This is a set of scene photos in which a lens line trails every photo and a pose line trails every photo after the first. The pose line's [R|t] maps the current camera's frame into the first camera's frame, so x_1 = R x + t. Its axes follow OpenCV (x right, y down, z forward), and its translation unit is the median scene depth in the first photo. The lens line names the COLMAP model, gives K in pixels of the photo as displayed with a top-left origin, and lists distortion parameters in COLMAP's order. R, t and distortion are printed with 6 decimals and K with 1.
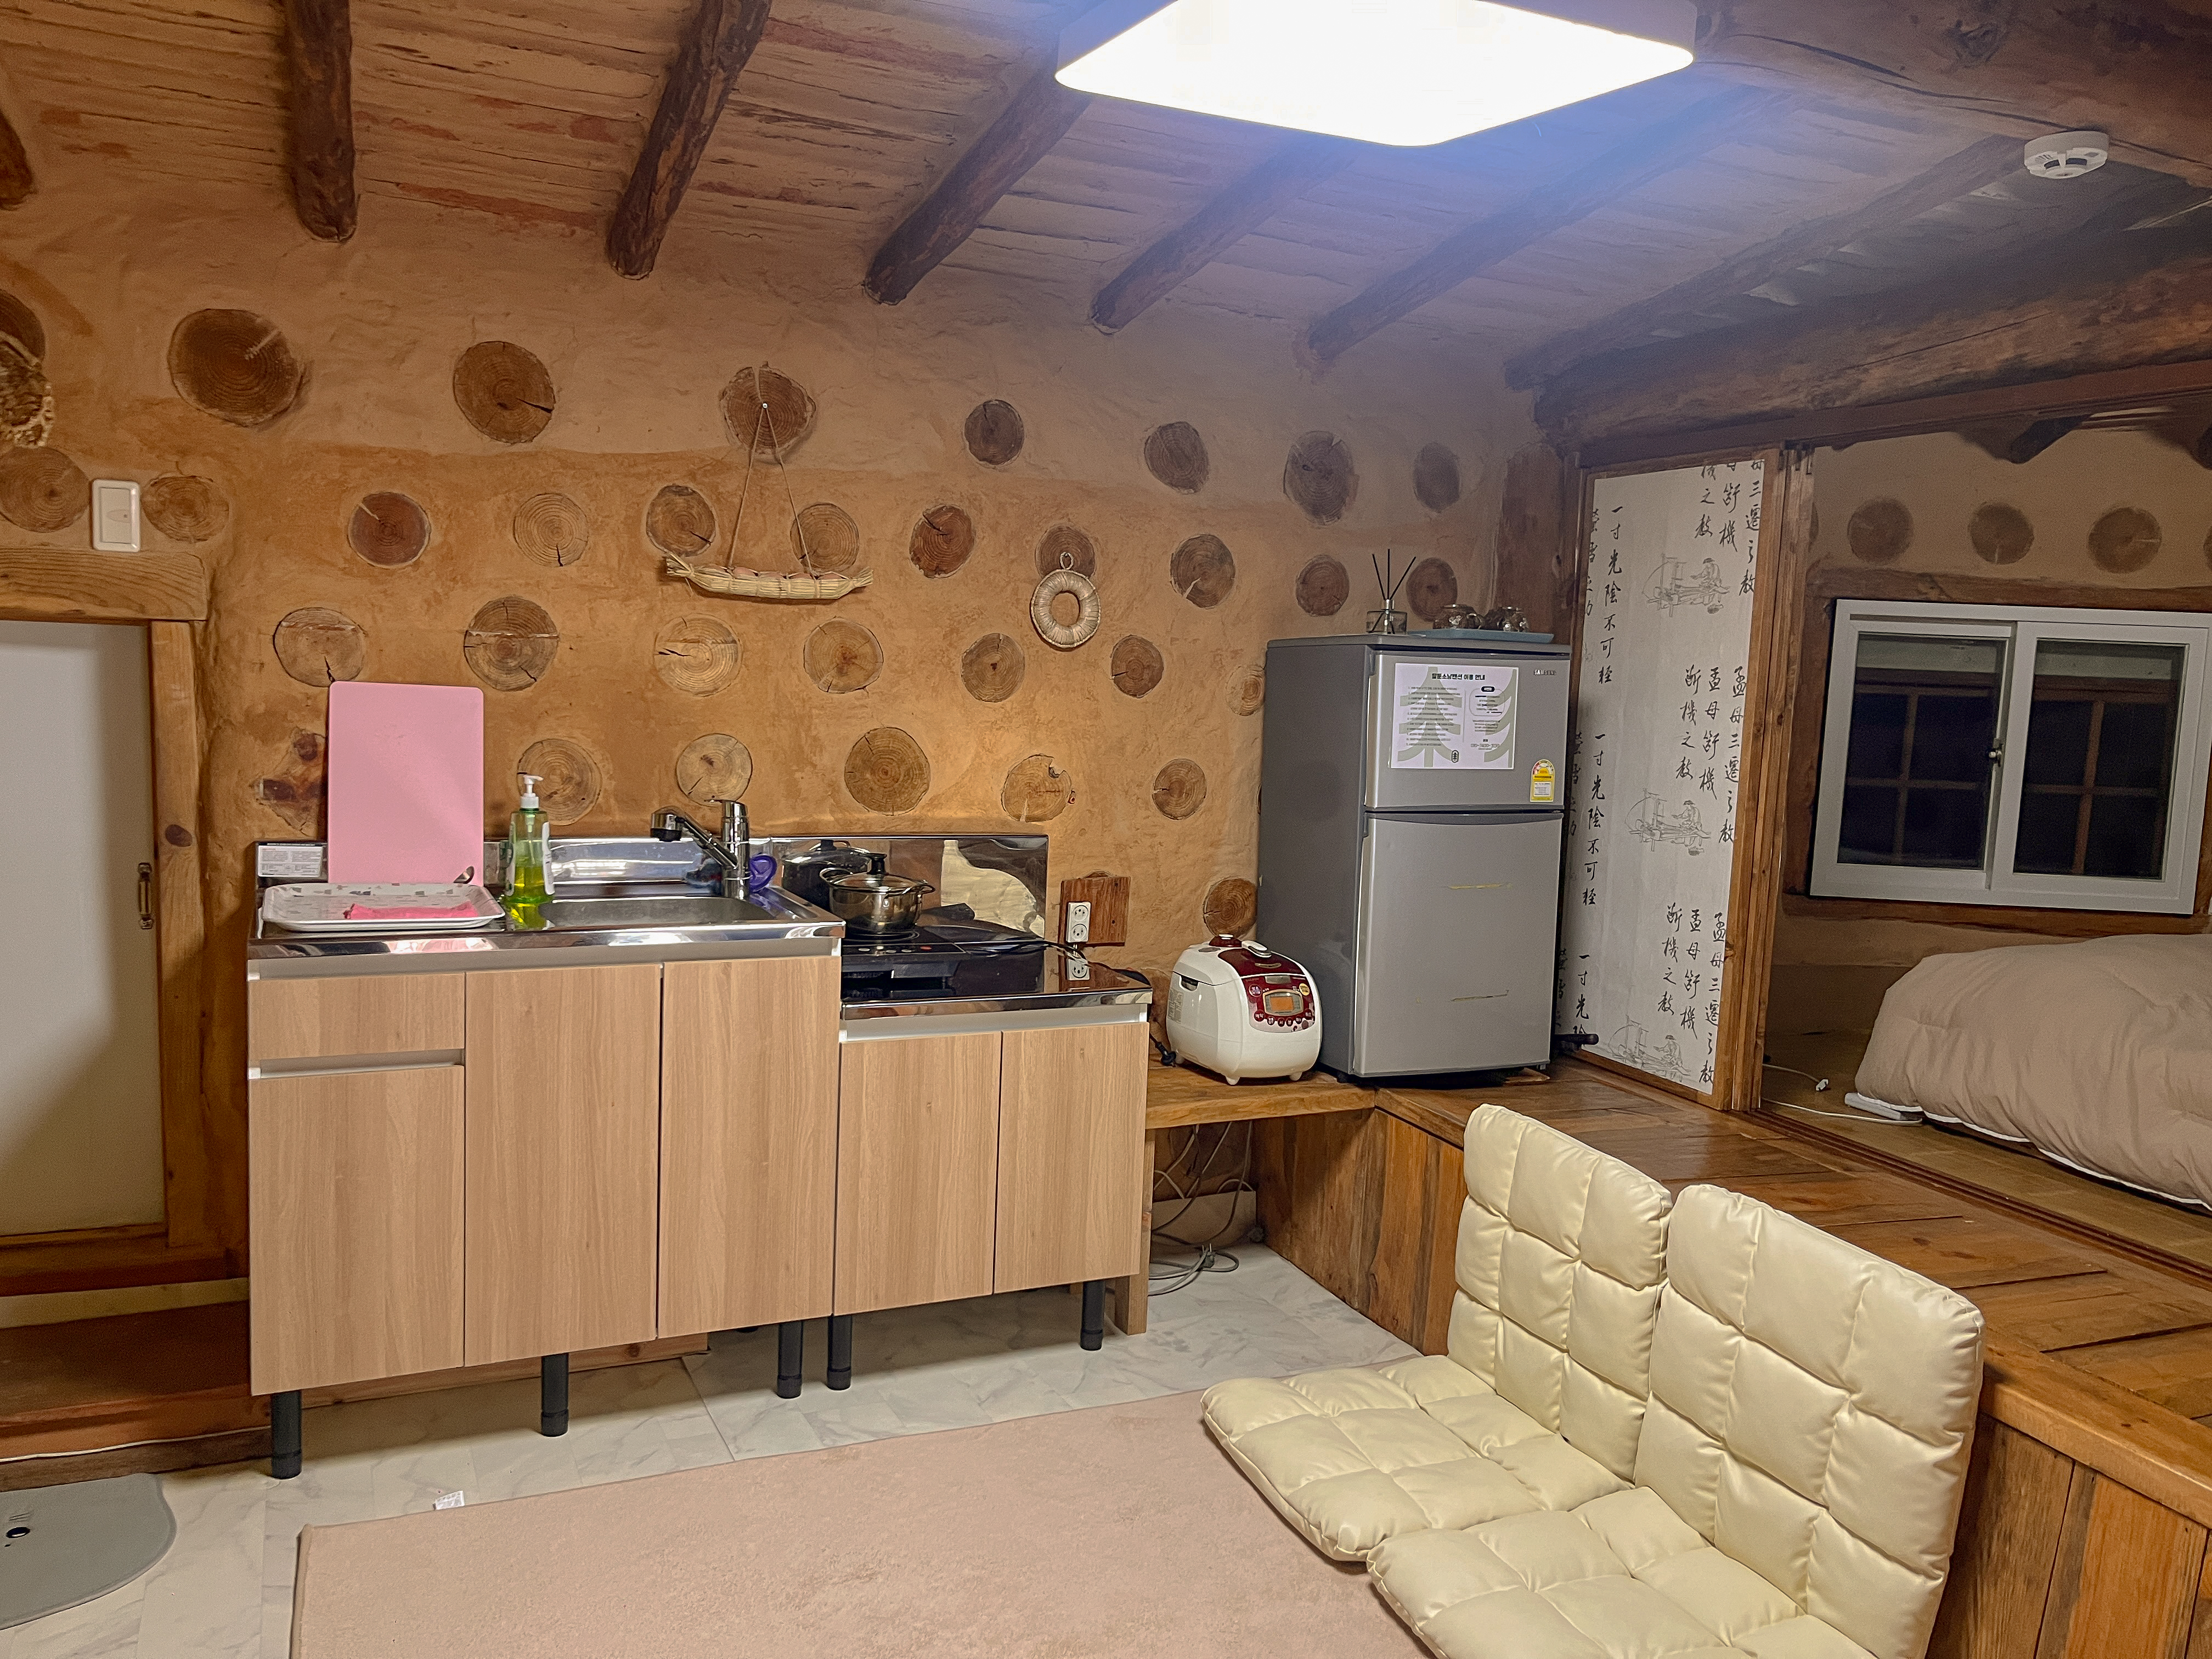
lens RADIAL K [[1690.7, 0, 1107.6], [0, 1690.7, 836.6], [0, 0, 1]] dist [0.067381, -0.016304]
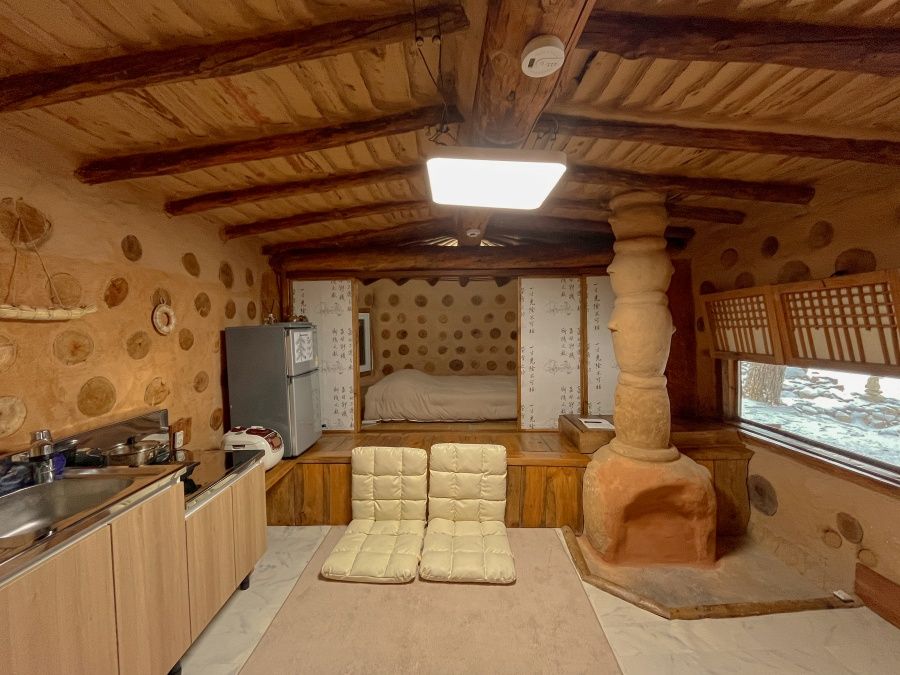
lens RADIAL K [[368.0, 0, 447.2], [0, 368.0, 337.7], [0, 0, 1]] dist [0.000280, 0.000025]
pose [[0.434482, -0.078242, 0.897275, -0.353705], [0.130183, 0.991214, 0.023396, -0.067206], [-0.891222, 0.106645, 0.440851, 0.389646]]
